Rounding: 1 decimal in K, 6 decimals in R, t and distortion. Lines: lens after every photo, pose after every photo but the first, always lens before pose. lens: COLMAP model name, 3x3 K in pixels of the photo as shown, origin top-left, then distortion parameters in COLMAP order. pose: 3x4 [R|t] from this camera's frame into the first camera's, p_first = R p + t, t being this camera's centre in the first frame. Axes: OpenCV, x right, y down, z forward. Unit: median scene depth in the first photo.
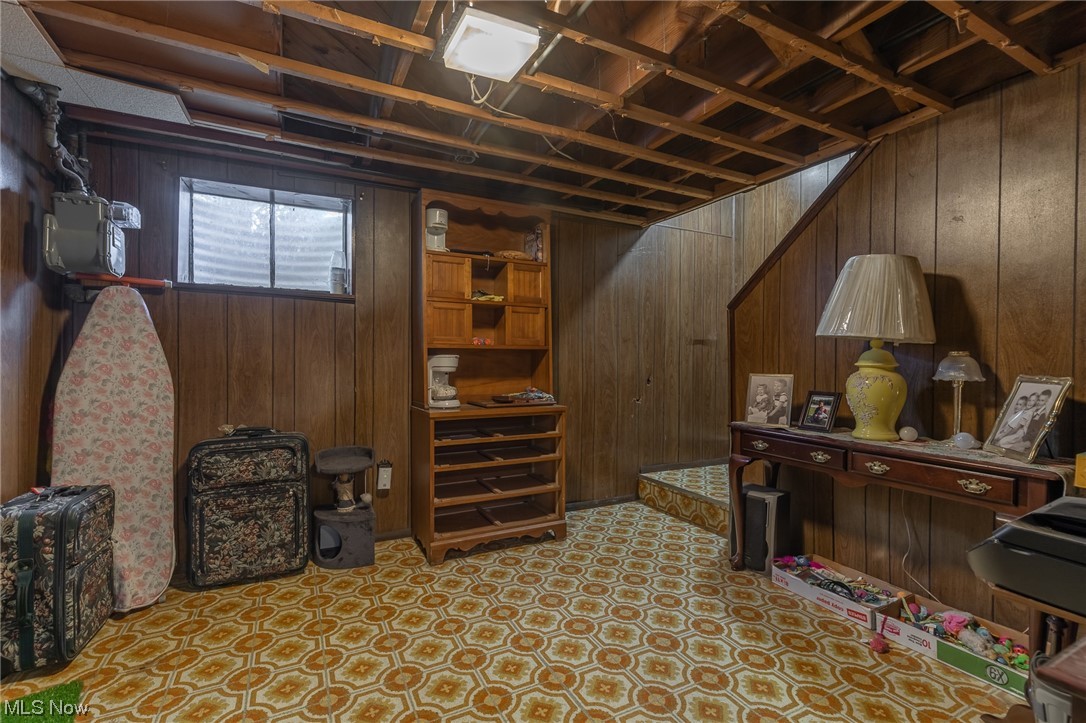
lens RADIAL K [[482.2, 0, 540.6], [0, 482.2, 362.9], [0, 0, 1]] dist [0.001119, -0.000003]
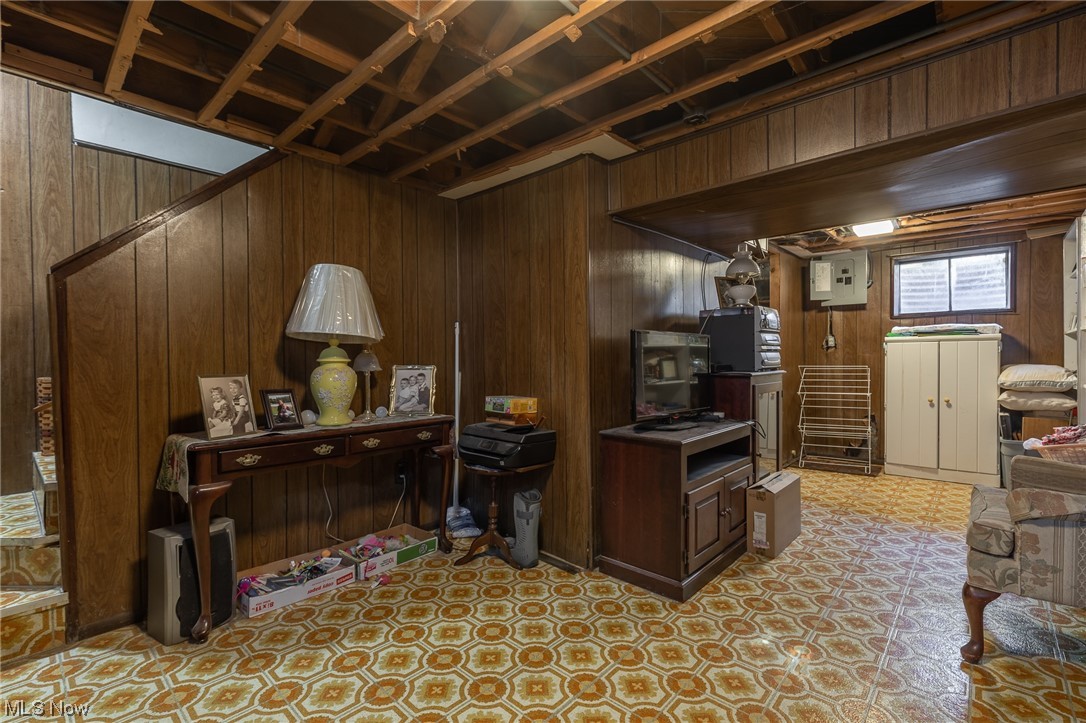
lens RADIAL K [[482.2, 0, 540.6], [0, 482.2, 362.9], [0, 0, 1]] dist [0.001119, -0.000003]
pose [[-0.343831, -0.018138, 0.938856, -0.516192], [0.006487, 0.999744, 0.021690, -0.011276], [-0.939009, 0.013548, -0.343626, 0.853951]]
